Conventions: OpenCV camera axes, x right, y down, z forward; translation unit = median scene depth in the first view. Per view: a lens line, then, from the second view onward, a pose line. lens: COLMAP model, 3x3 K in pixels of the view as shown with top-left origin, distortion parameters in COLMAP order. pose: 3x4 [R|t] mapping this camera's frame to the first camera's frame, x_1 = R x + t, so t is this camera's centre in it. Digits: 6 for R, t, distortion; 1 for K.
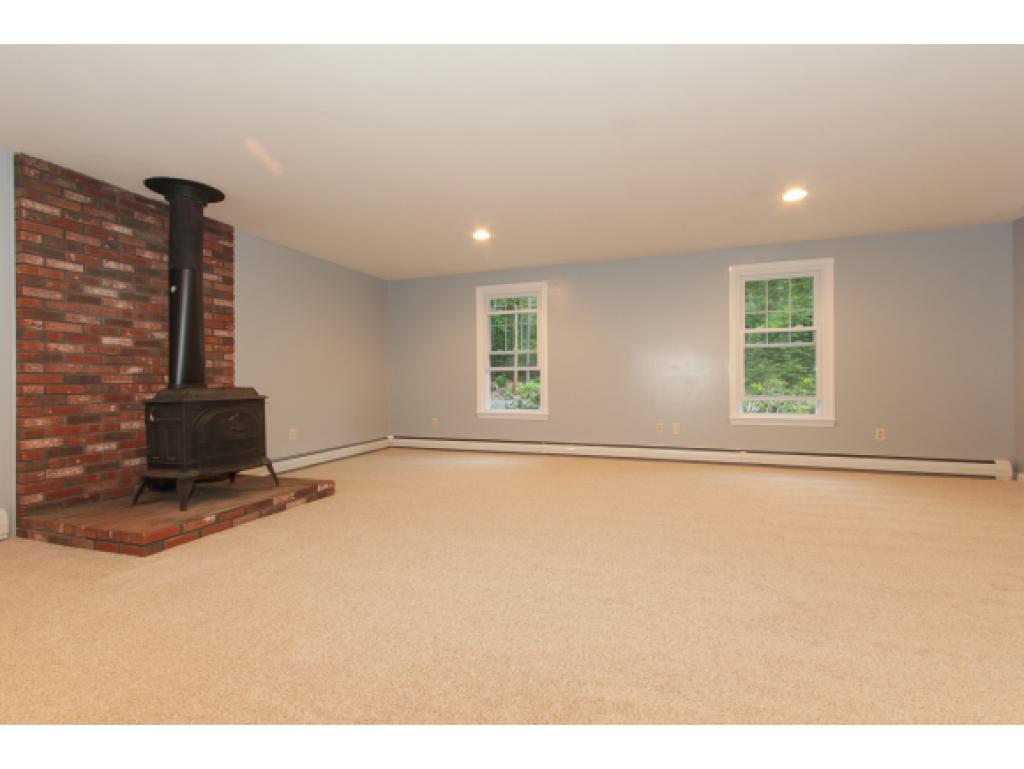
lens RADIAL K [[474.3, 0, 512.3], [0, 474.3, 383.5], [0, 0, 1]] dist [0.004198, 0.000778]
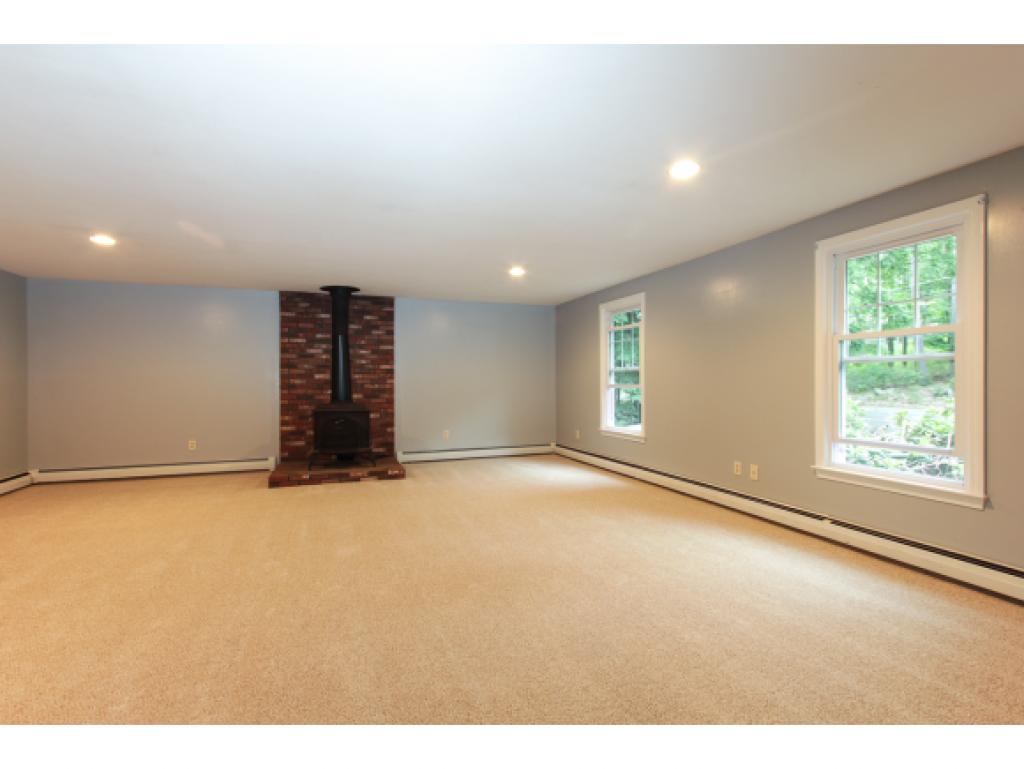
lens RADIAL K [[474.3, 0, 478.7], [0, 474.3, 382.6], [0, 0, 1]] dist [0.004198, 0.000778]
pose [[0.639931, 0.005044, -0.768416, 1.015134], [-0.004593, 0.999986, 0.002740, -0.073689], [0.768419, 0.001776, 0.639945, 0.287843]]
